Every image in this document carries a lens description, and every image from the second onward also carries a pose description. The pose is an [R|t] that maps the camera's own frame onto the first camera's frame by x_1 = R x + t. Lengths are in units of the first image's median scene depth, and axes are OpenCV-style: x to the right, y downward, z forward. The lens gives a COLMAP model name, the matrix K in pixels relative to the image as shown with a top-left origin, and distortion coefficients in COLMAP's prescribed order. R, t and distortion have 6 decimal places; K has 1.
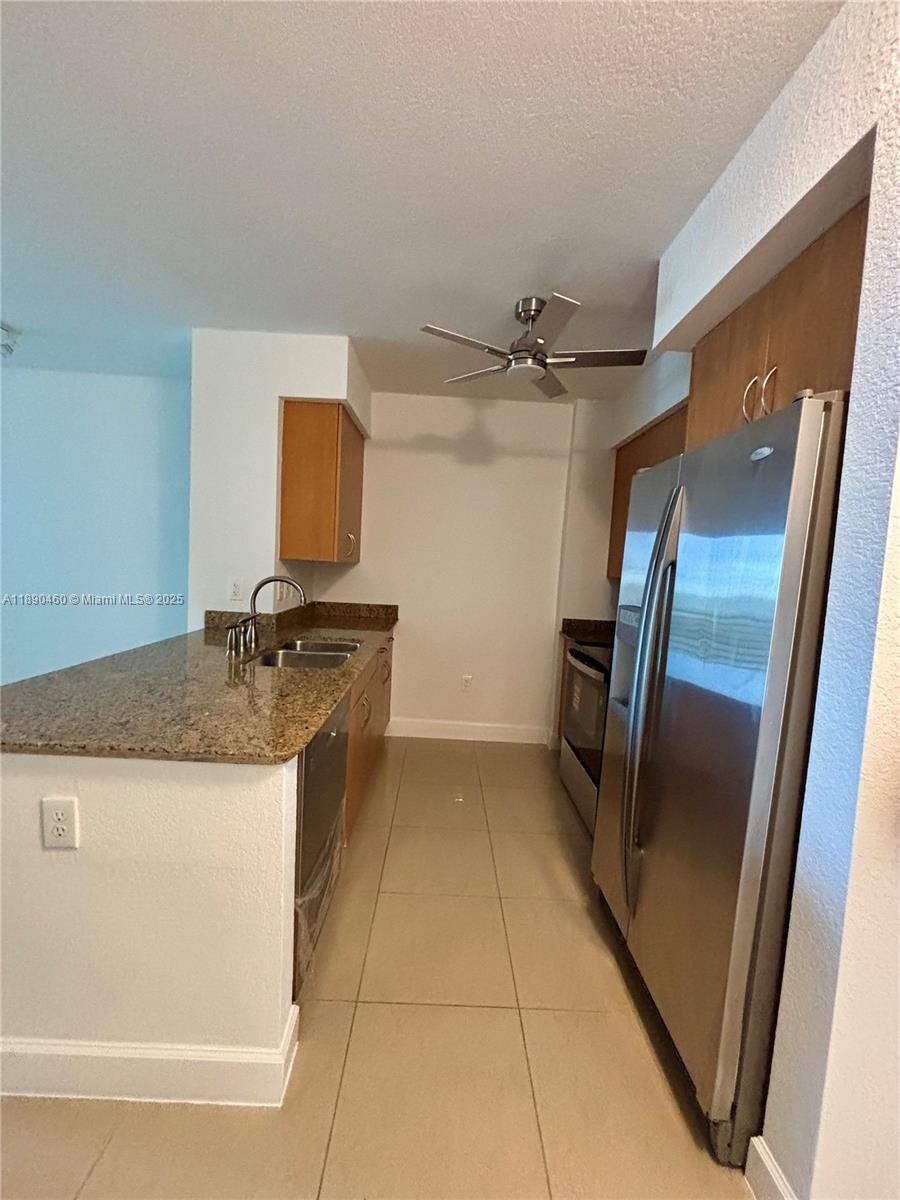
lens RADIAL K [[481.0, 0, 447.9], [0, 481.0, 598.6], [0, 0, 1]] dist [-0.000748, 0.000048]
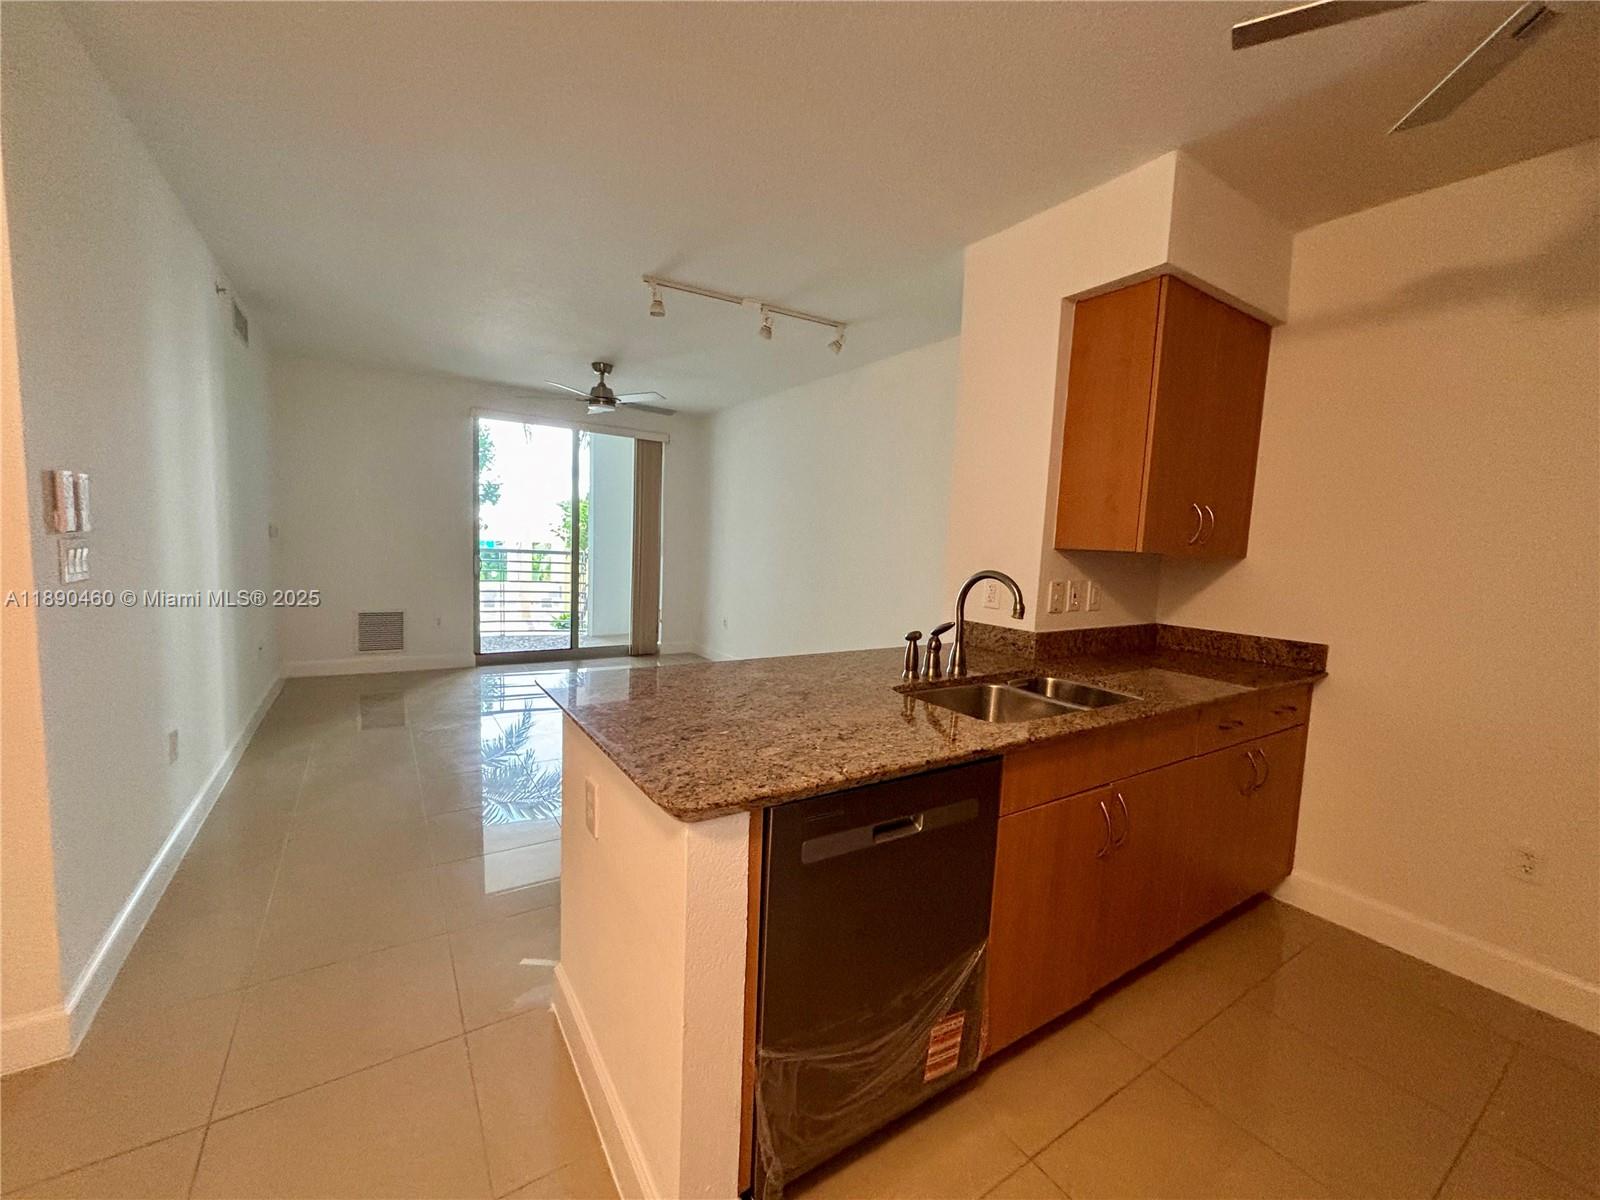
lens RADIAL K [[641.3, 0, 805.5], [0, 641.3, 600.9], [0, 0, 1]] dist [-0.000748, 0.000048]
pose [[0.544772, 0.046859, -0.837274, 0.207427], [-0.077214, 0.996999, 0.005560, 0.008443], [0.835022, 0.061620, 0.546755, 0.275590]]
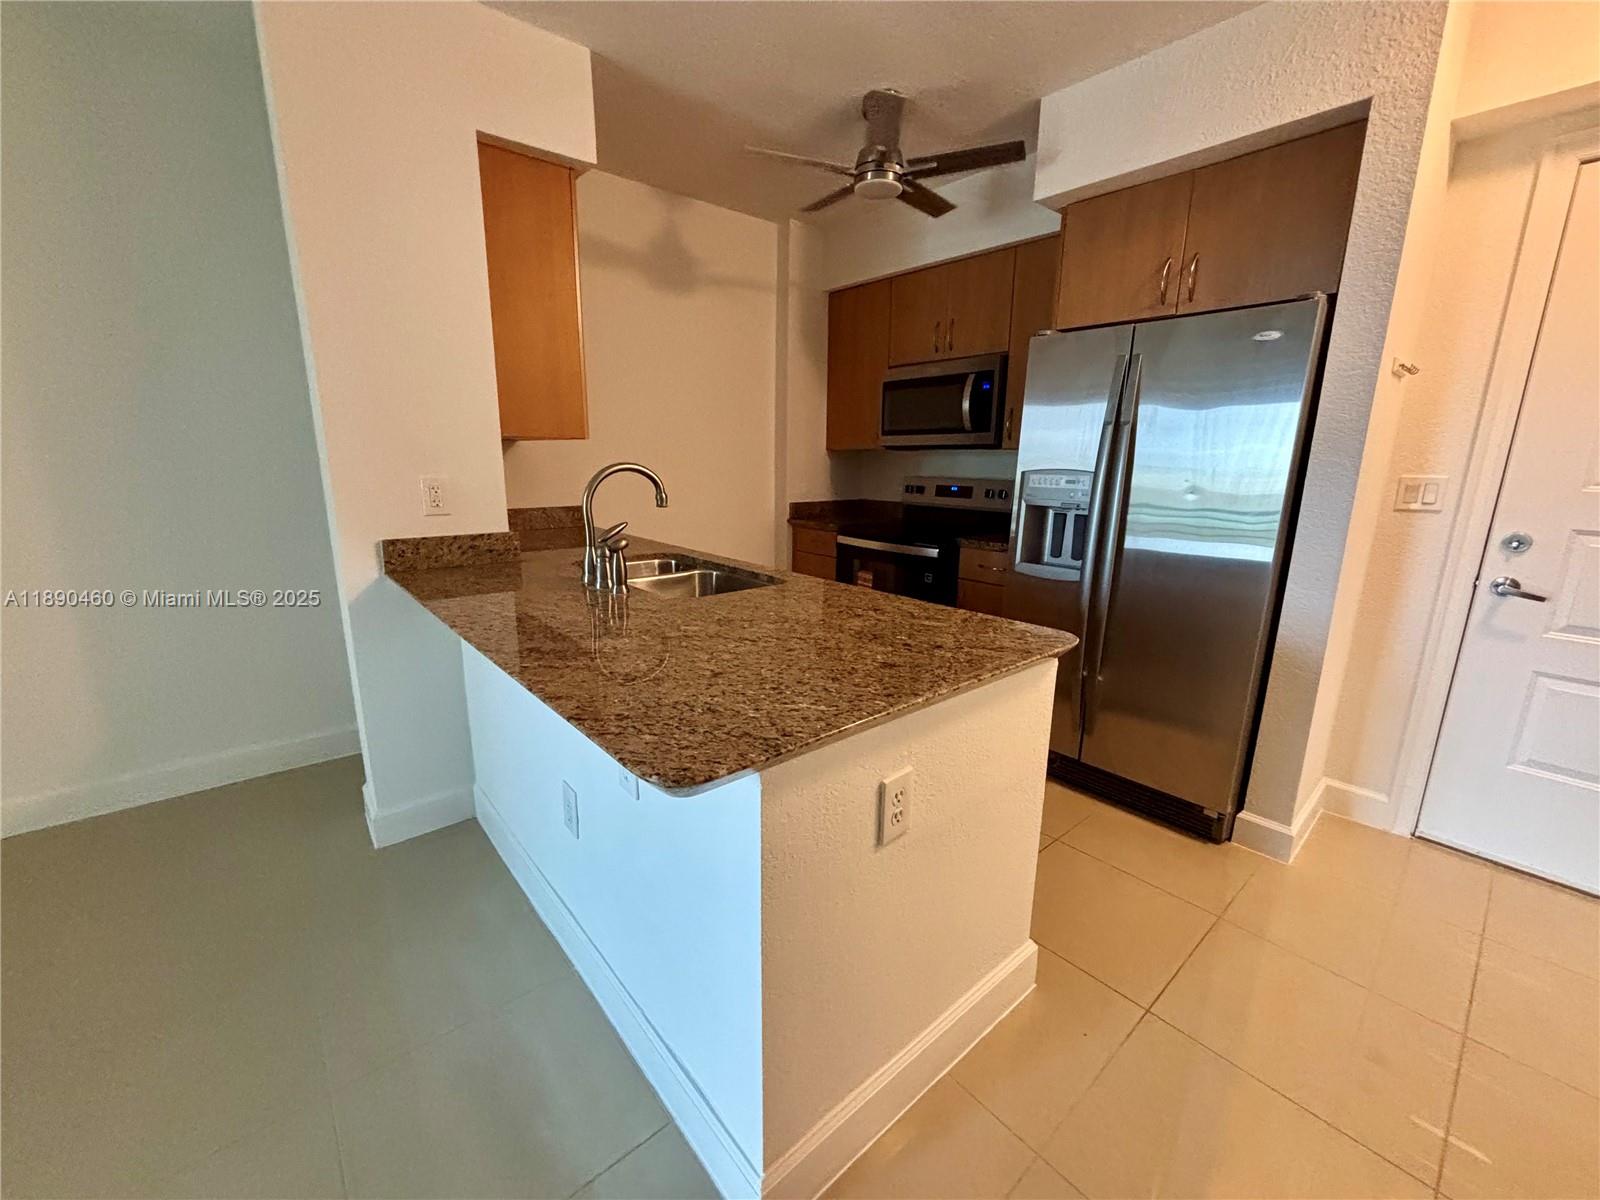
lens RADIAL K [[641.3, 0, 797.5], [0, 641.3, 601.6], [0, 0, 1]] dist [-0.000748, 0.000048]
pose [[0.765878, -0.185853, 0.615539, -0.635504], [0.076809, 0.976905, 0.199393, -0.016946], [-0.638381, -0.105431, 0.762466, 0.170015]]
